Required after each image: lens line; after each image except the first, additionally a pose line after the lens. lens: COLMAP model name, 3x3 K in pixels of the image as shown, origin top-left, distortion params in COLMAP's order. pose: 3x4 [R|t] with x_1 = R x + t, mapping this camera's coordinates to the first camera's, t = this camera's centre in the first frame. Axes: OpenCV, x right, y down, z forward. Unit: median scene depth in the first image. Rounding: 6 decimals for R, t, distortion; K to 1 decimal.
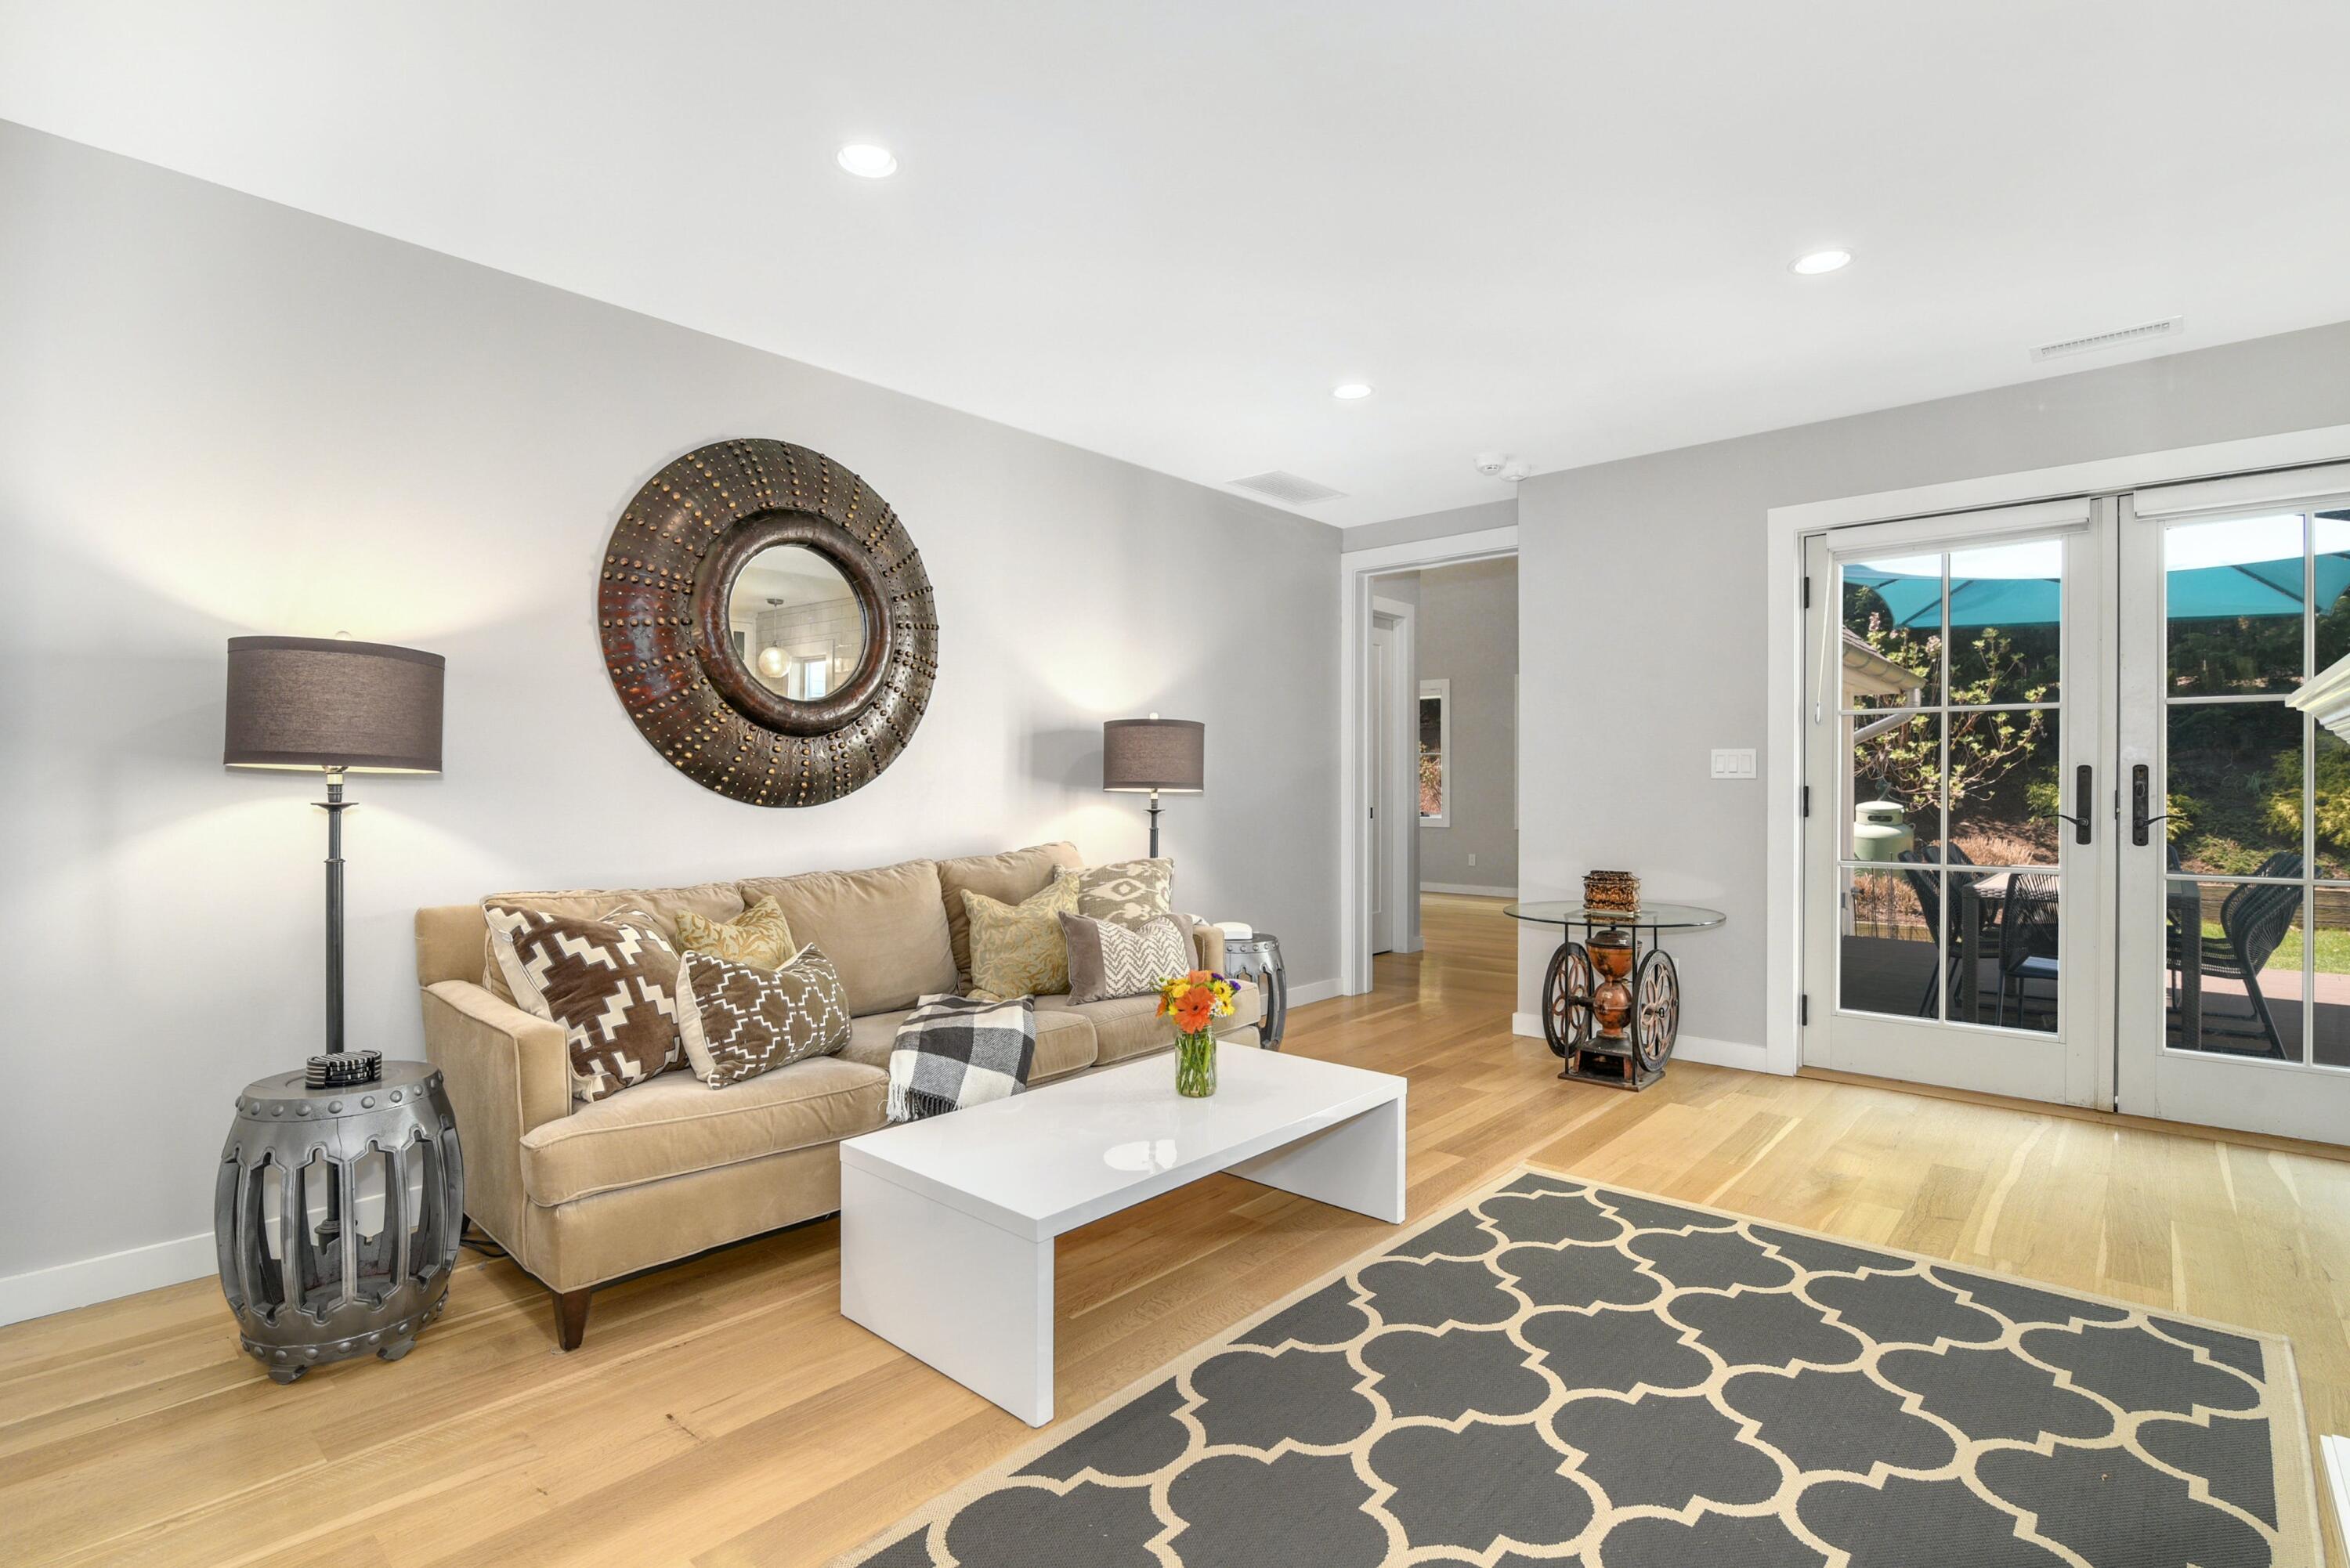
lens RADIAL K [[1159.8, 0, 1172.6], [0, 1159.8, 789.2], [0, 0, 1]] dist [-0.004379, 0.001453]
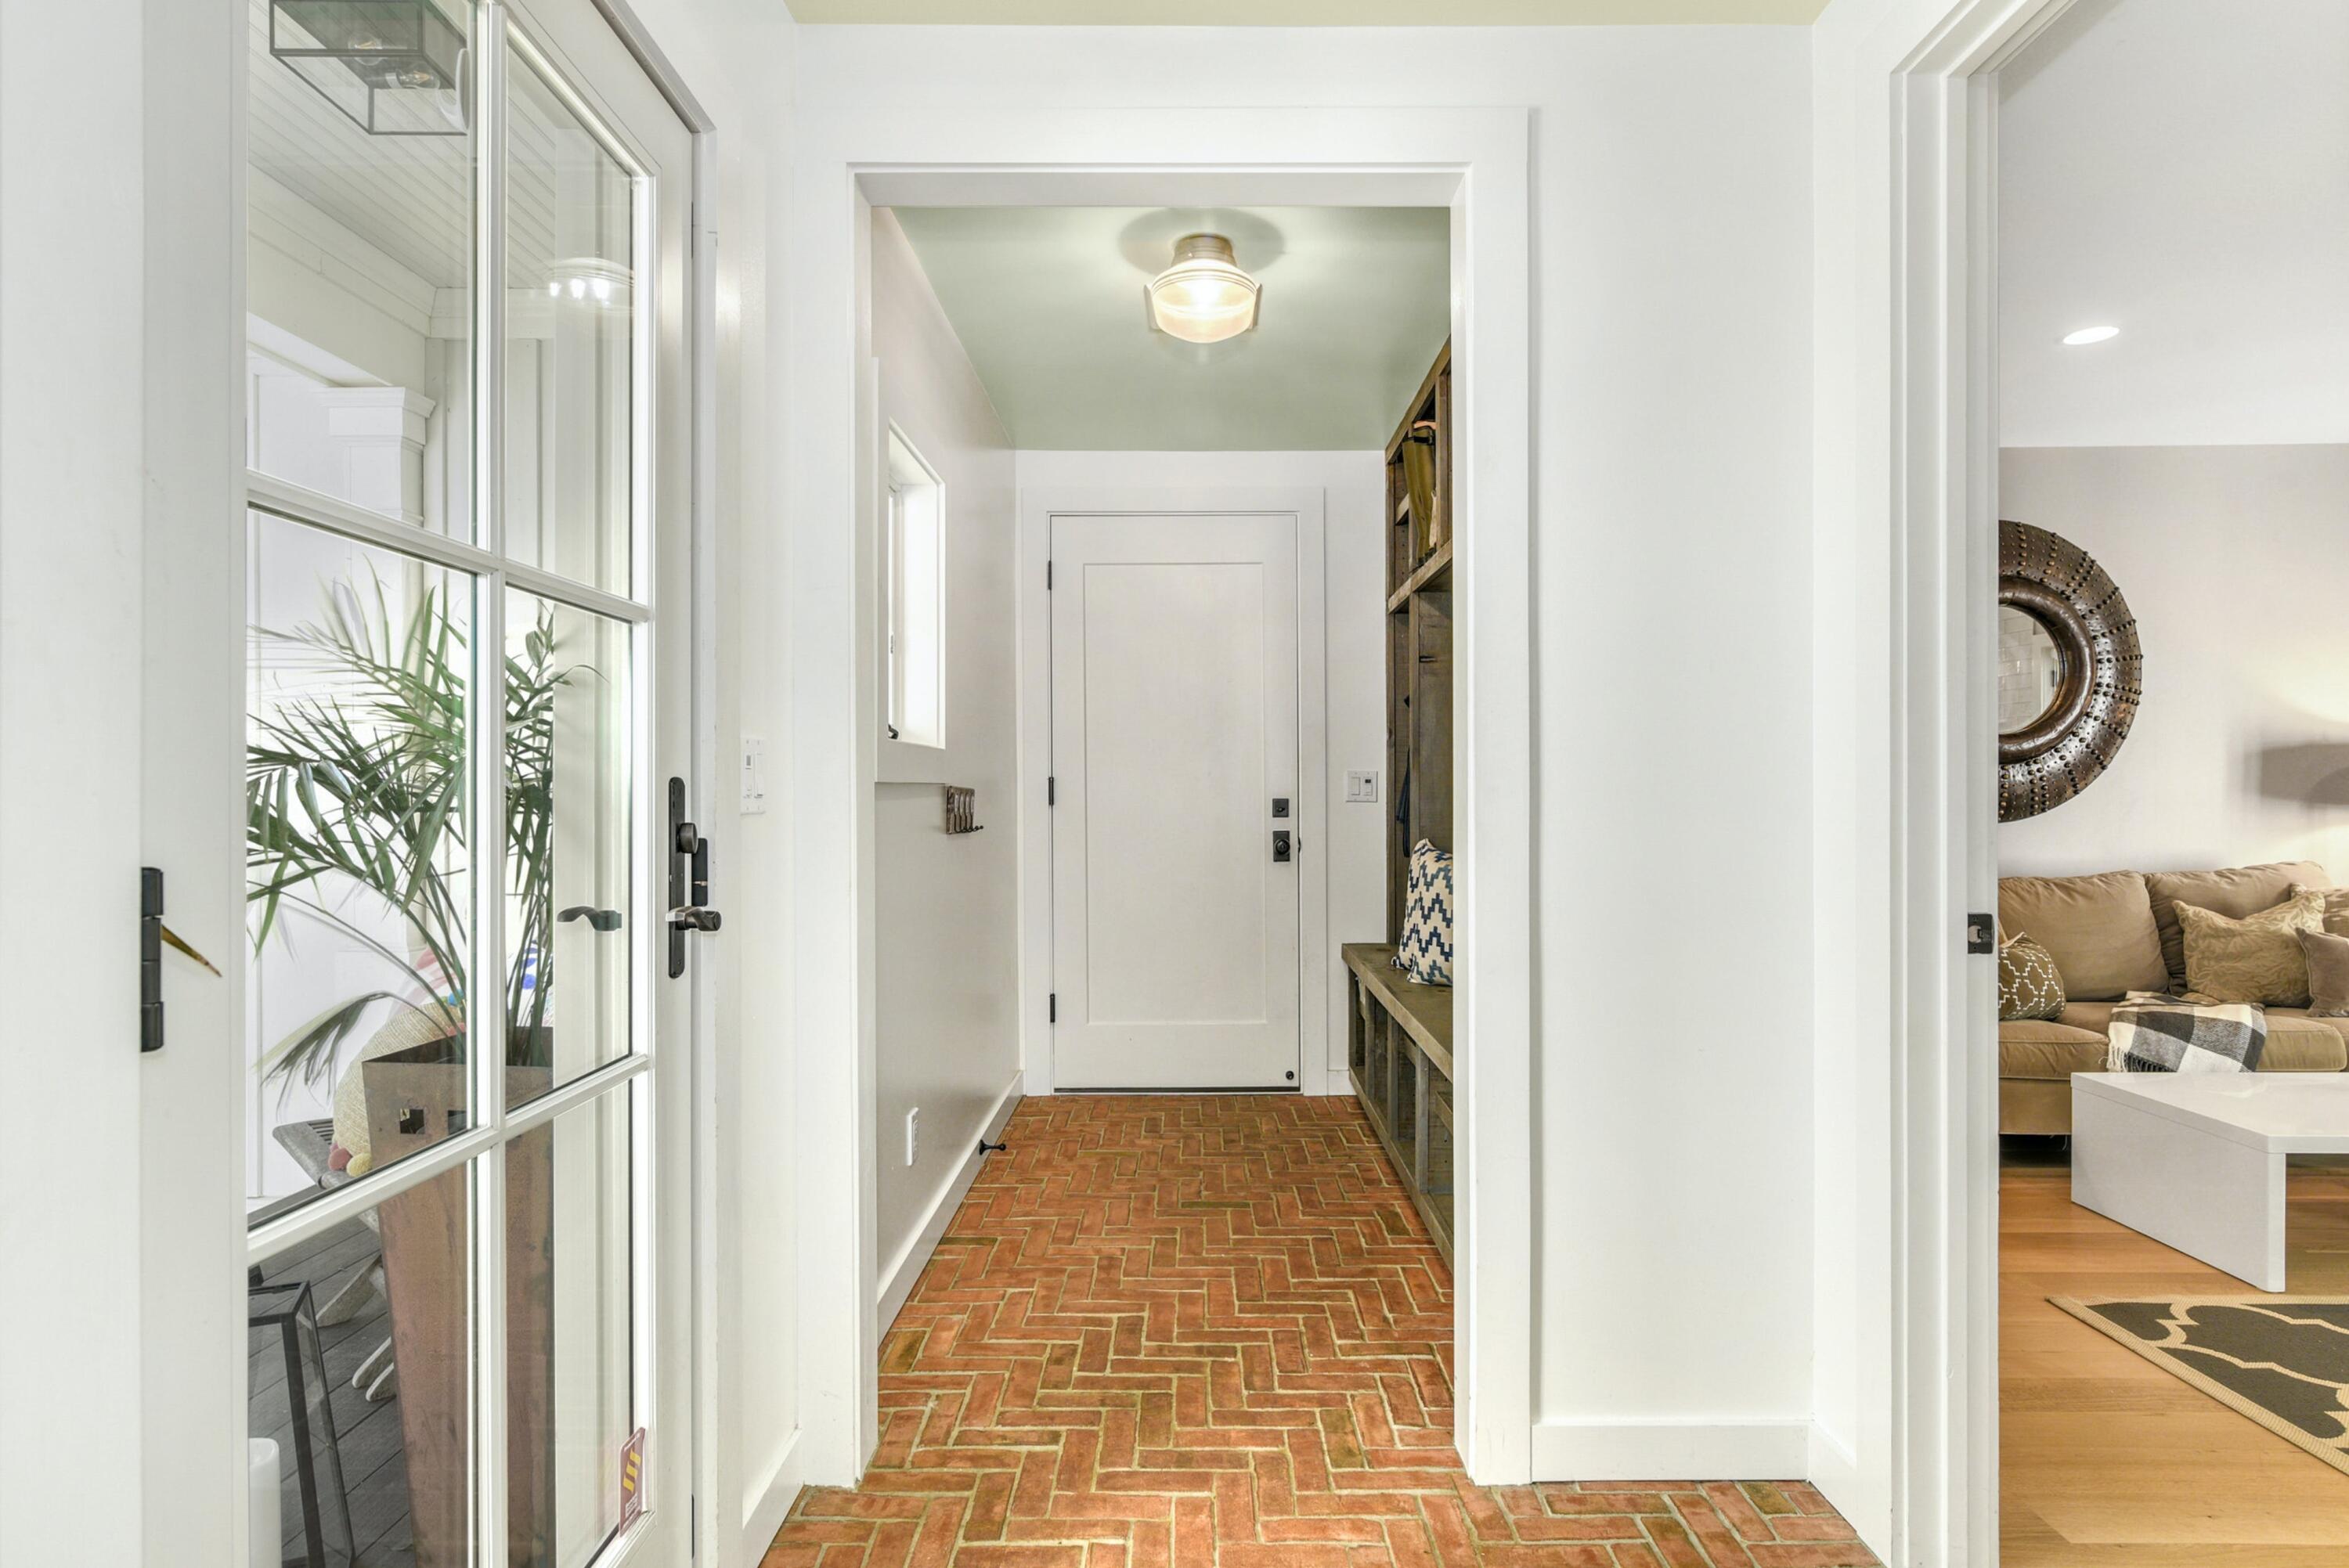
lens RADIAL K [[1159.2, 0, 1184.6], [0, 1159.2, 792.8], [0, 0, 1]] dist [-0.004379, 0.001453]
pose [[0.645329, -0.003137, -0.763899, 0.048590], [0.002435, 0.999995, -0.002049, -0.014571], [0.763901, -0.000537, 0.645333, -0.411157]]
